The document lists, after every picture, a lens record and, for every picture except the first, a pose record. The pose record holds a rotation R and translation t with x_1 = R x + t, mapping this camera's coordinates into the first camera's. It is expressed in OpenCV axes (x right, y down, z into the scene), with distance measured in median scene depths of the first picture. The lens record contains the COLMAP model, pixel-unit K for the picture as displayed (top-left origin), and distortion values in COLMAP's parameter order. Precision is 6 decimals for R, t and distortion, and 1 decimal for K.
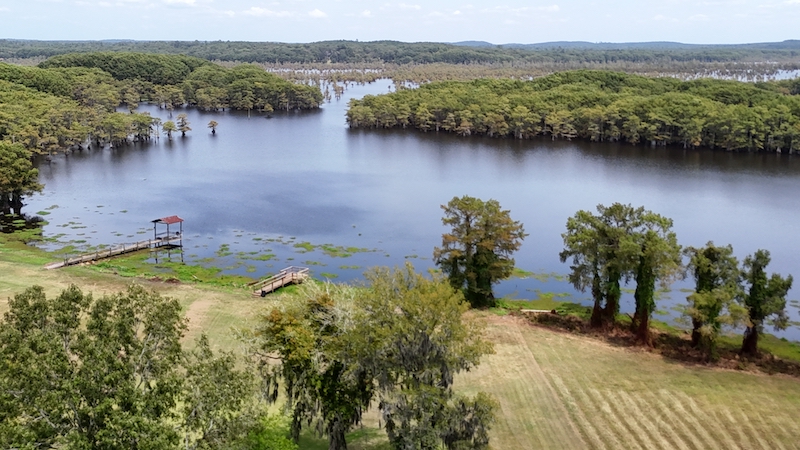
lens RADIAL K [[991.0, 0, 398.9], [0, 991.0, 228.2], [0, 0, 1]] dist [0.141754, 0.000000]
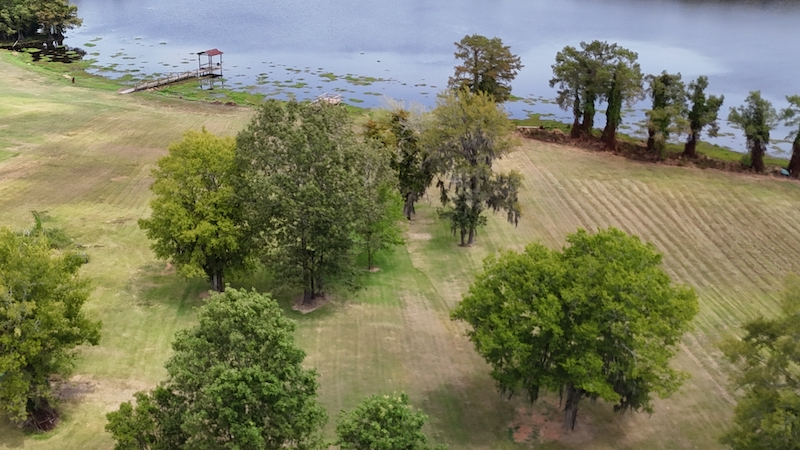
lens RADIAL K [[933.7, 0, 402.5], [0, 933.7, 218.5], [0, 0, 1]] dist [0.117824, 0.000000]
pose [[0.999560, -0.006140, 0.029026, -0.064632], [0.001177, 0.985789, 0.167984, -0.003268], [-0.029645, -0.167876, 0.985362, -0.219629]]
